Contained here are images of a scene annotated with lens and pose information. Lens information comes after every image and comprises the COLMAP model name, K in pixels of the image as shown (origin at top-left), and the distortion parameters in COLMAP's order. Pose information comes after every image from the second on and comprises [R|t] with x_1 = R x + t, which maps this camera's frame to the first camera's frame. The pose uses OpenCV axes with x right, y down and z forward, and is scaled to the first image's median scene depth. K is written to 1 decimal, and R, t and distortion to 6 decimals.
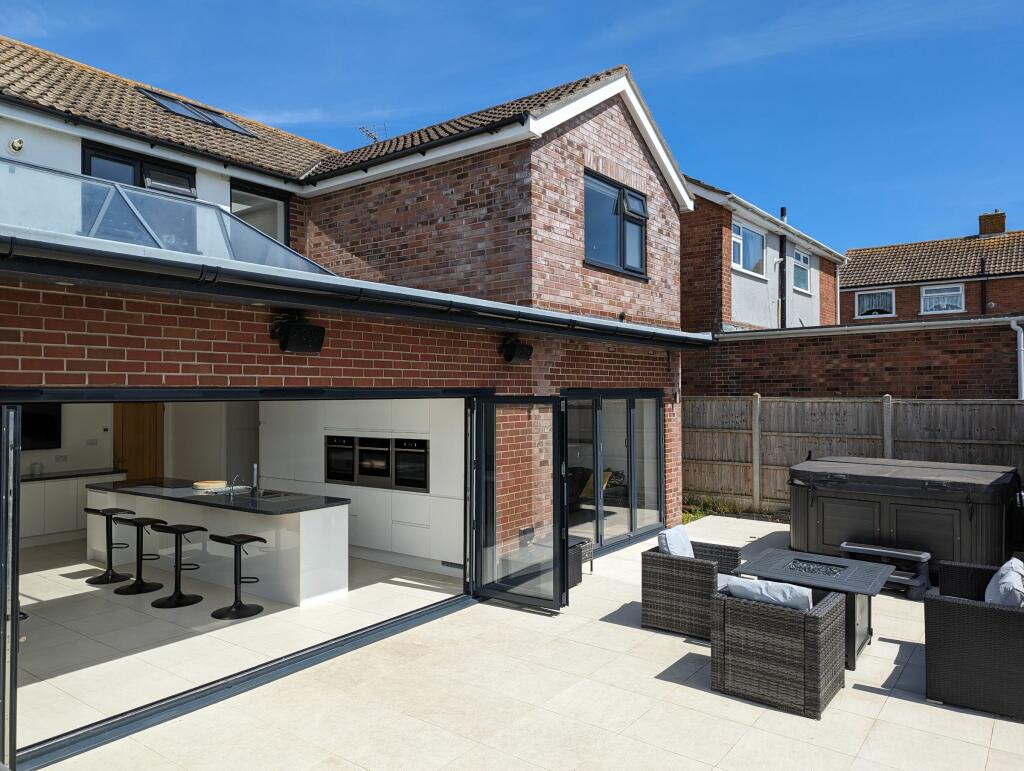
lens RADIAL K [[722.1, 0, 509.9], [0, 722.1, 381.8], [0, 0, 1]] dist [0.052768, -0.031840]
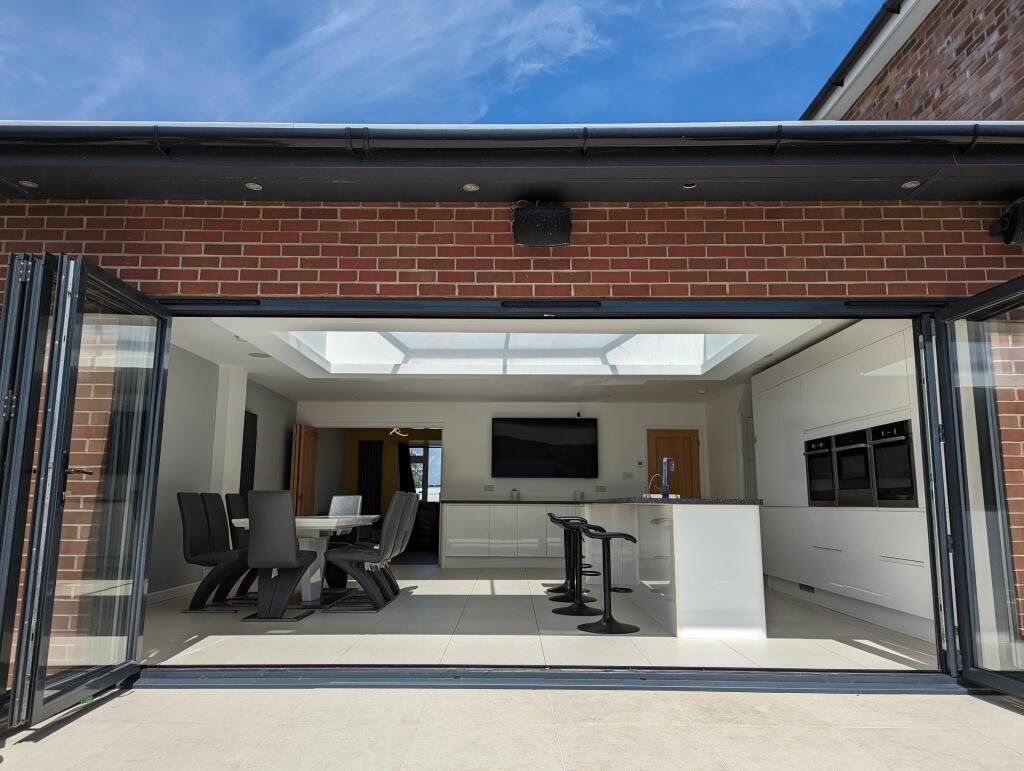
lens RADIAL K [[722.1, 0, 510.8], [0, 722.1, 385.2], [0, 0, 1]] dist [0.052768, -0.031840]
pose [[0.592294, -0.124847, -0.795991, 0.145516], [0.003653, 0.988328, -0.152296, 0.114950], [0.805714, 0.087296, 0.585837, 0.284965]]
